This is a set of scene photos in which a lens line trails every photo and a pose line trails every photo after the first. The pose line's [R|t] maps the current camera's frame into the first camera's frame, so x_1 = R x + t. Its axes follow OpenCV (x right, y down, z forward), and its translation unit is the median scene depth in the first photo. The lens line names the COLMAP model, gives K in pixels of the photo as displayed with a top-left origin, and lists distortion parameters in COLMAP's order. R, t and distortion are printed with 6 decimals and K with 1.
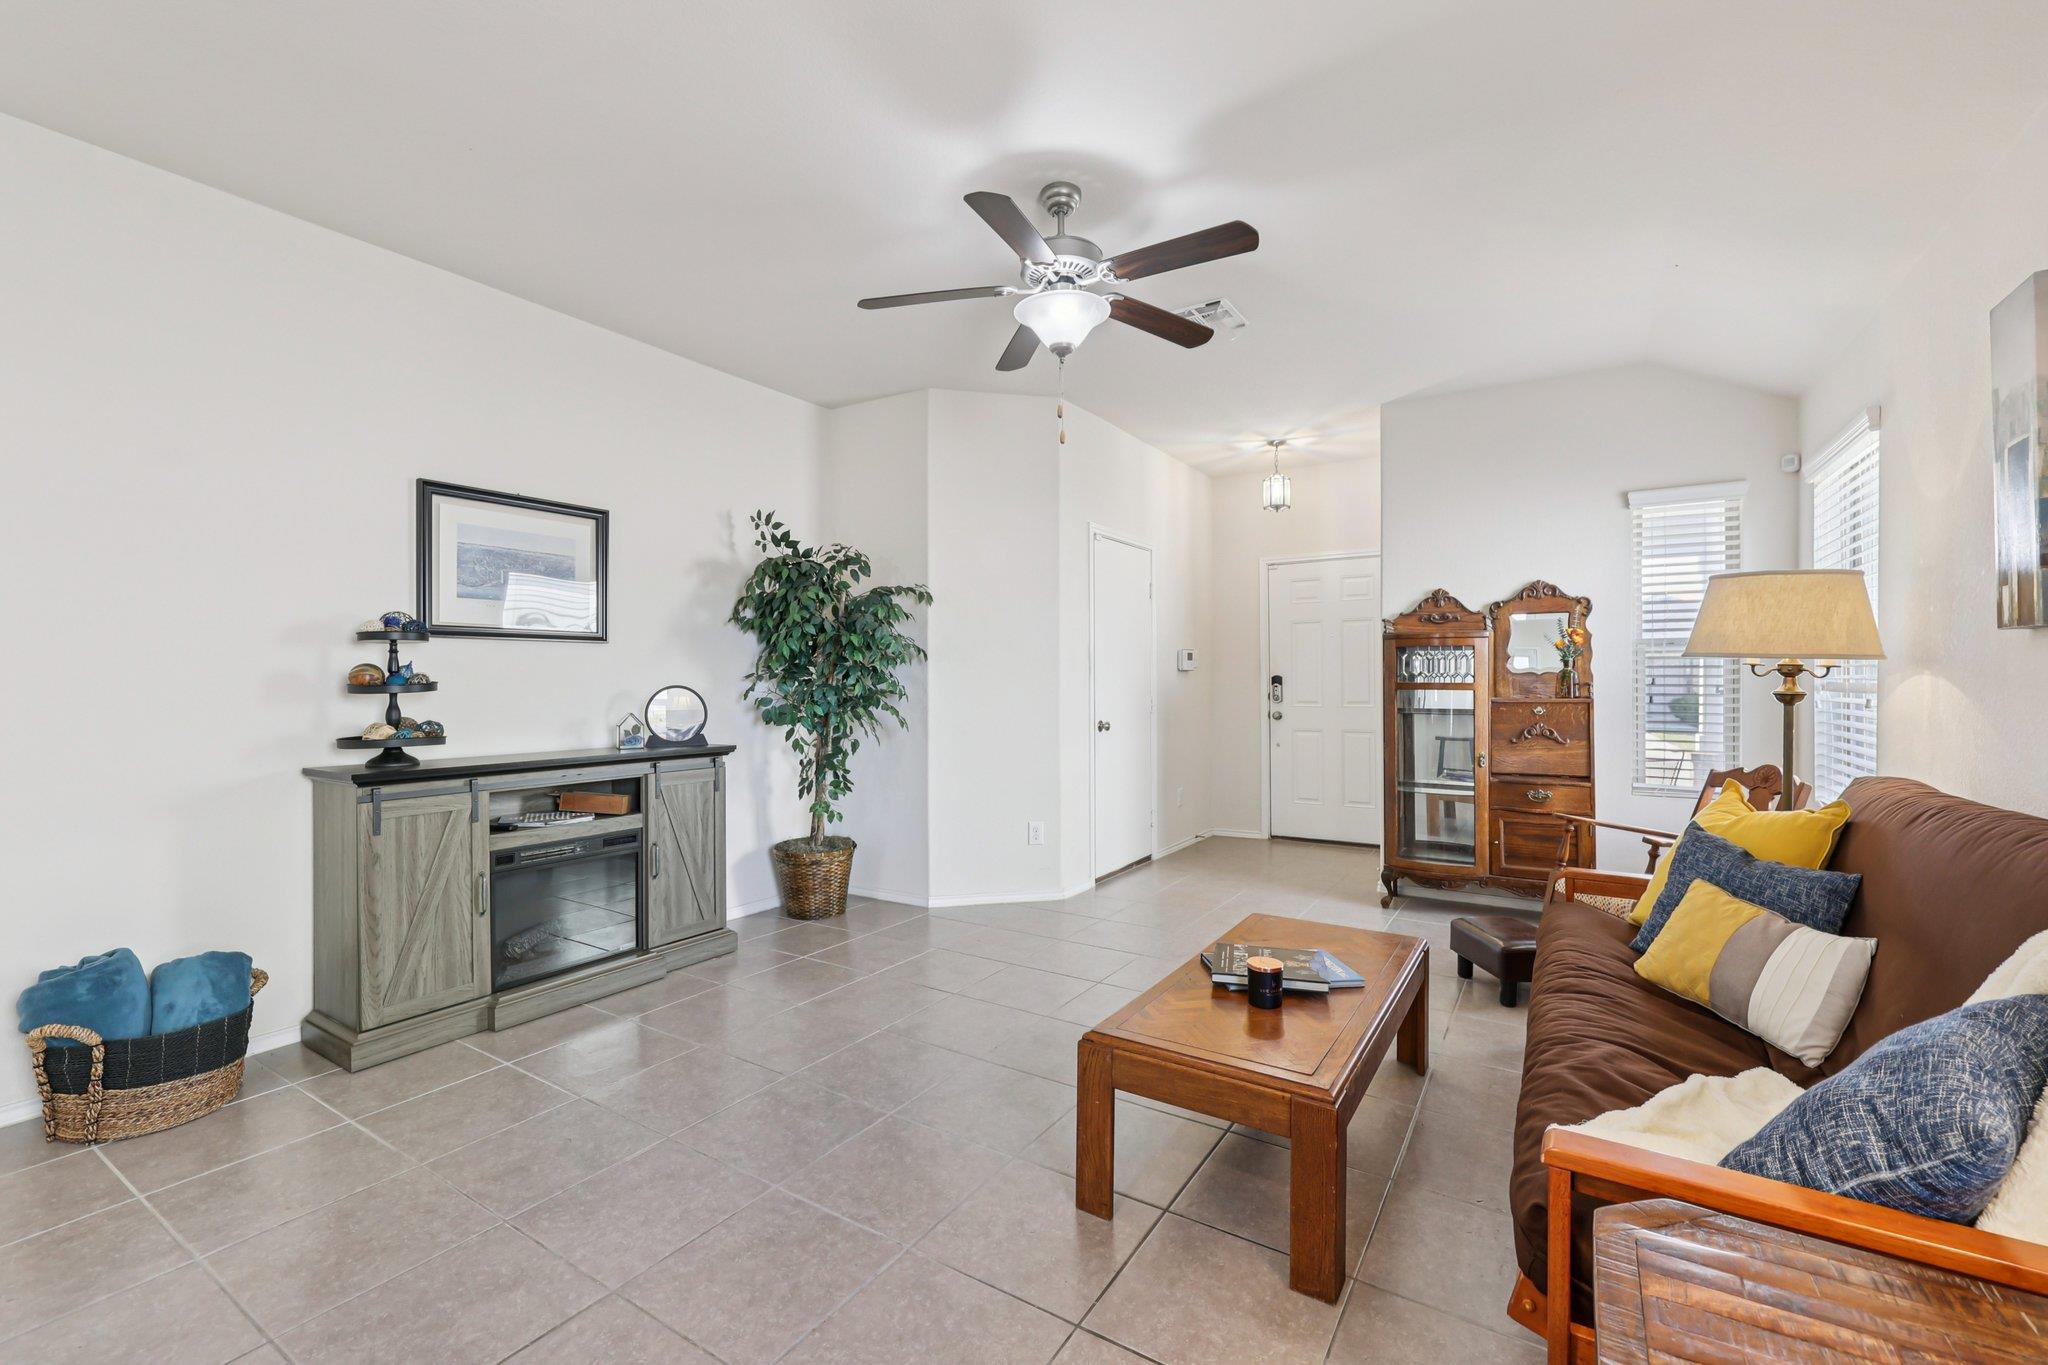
lens RADIAL K [[860.5, 0, 1035.4], [0, 860.5, 687.9], [0, 0, 1]] dist [0.002508, 0.000780]
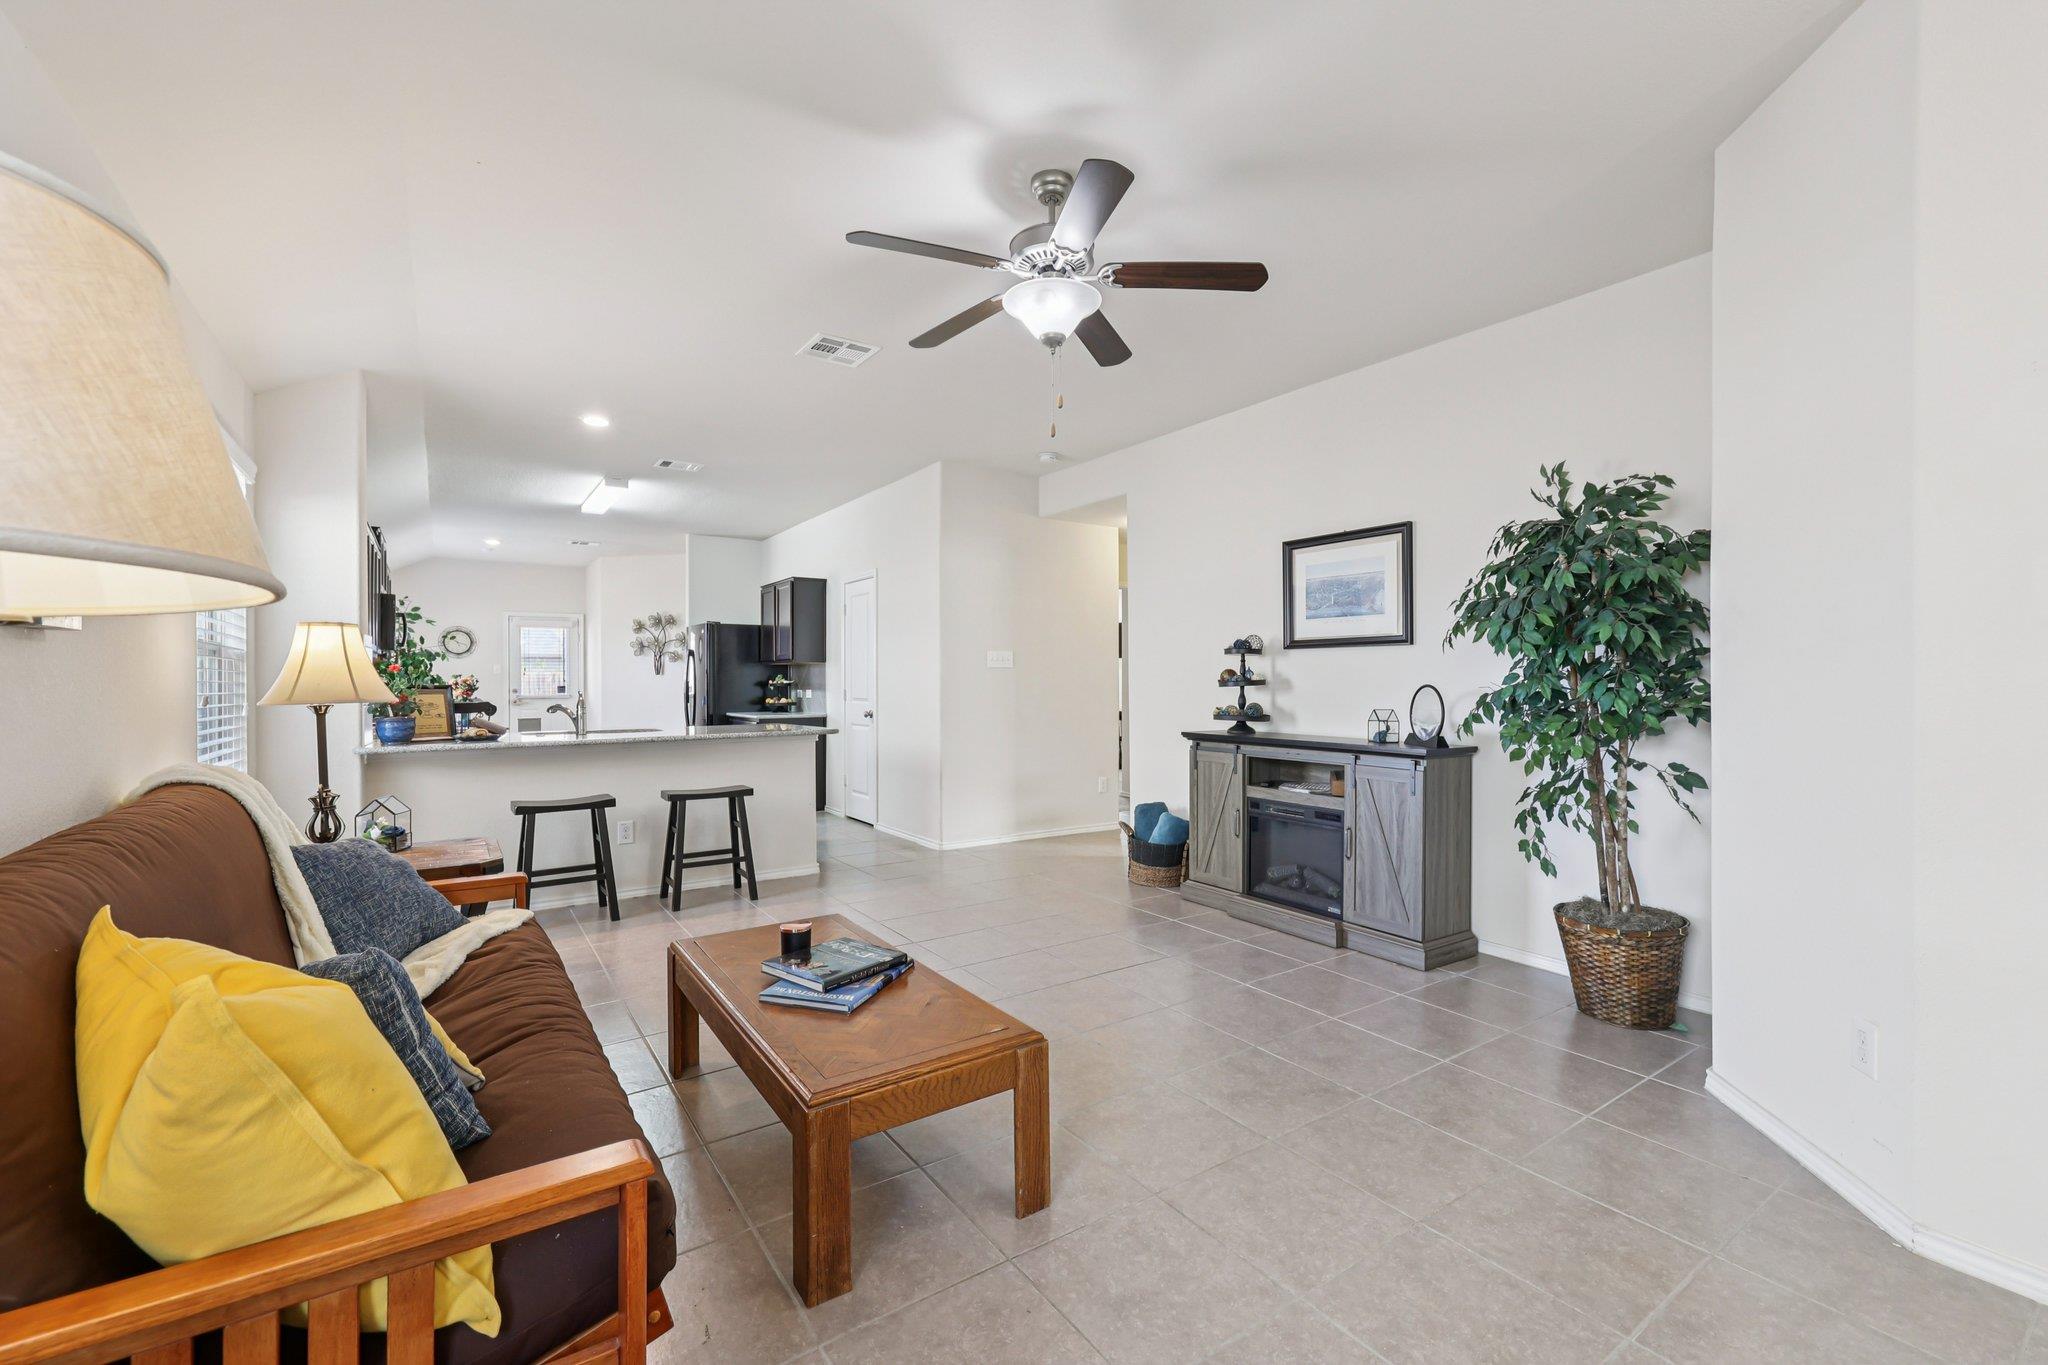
lens RADIAL K [[860.5, 0, 1022.3], [0, 860.5, 683.4], [0, 0, 1]] dist [0.002508, 0.000780]
pose [[-0.407975, 0.007324, -0.912964, 0.604594], [-0.007915, 0.999902, 0.011558, -0.010399], [0.912959, 0.011941, -0.407877, 0.884869]]
